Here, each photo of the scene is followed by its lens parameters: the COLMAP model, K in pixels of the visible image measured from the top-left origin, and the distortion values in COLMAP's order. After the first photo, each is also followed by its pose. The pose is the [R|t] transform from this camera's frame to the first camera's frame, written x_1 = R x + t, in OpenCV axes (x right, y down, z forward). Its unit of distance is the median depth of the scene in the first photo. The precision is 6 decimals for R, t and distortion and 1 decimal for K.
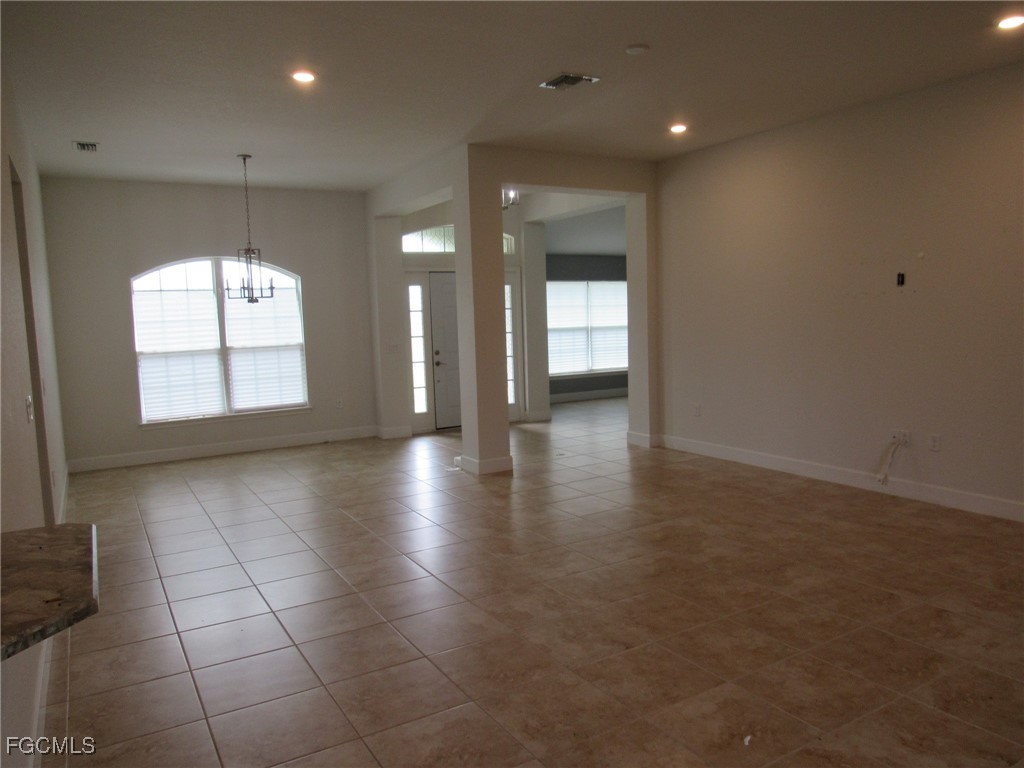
lens RADIAL K [[745.8, 0, 537.0], [0, 745.8, 400.2], [0, 0, 1]] dist [-0.030954, 0.015724]
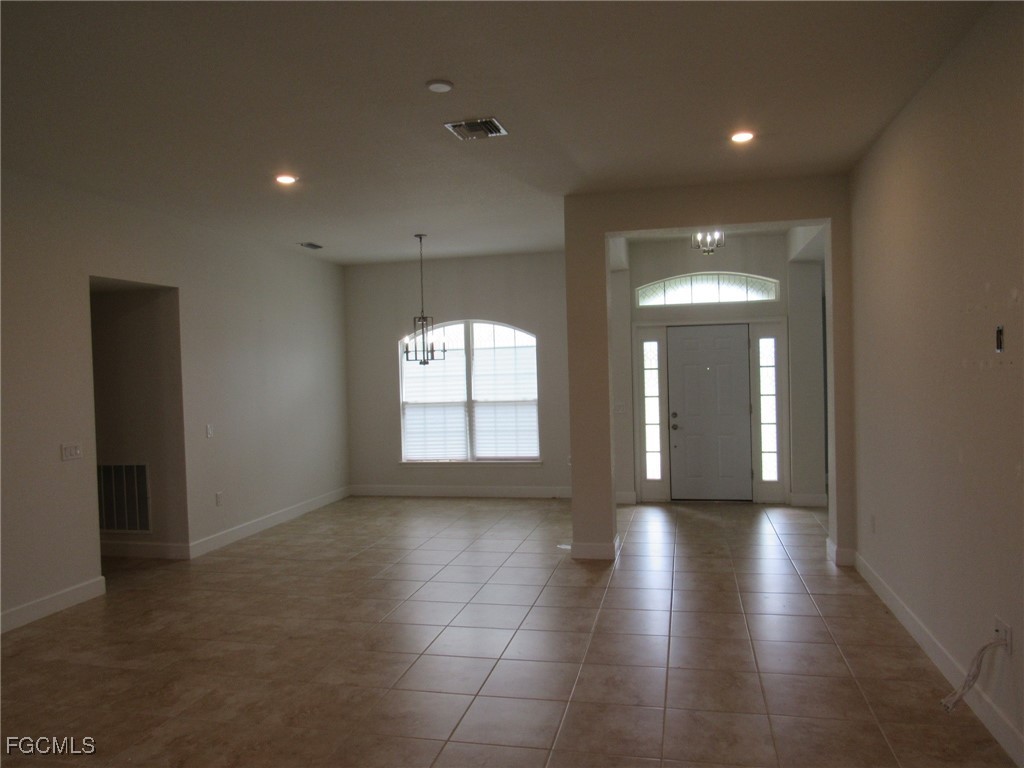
lens RADIAL K [[745.8, 0, 508.0], [0, 745.8, 386.7], [0, 0, 1]] dist [-0.030954, 0.015724]
pose [[0.712055, 0.027830, -0.701572, 0.400377], [-0.080515, 0.995859, -0.042214, -0.049054], [0.697492, 0.086546, 0.711347, 0.241114]]
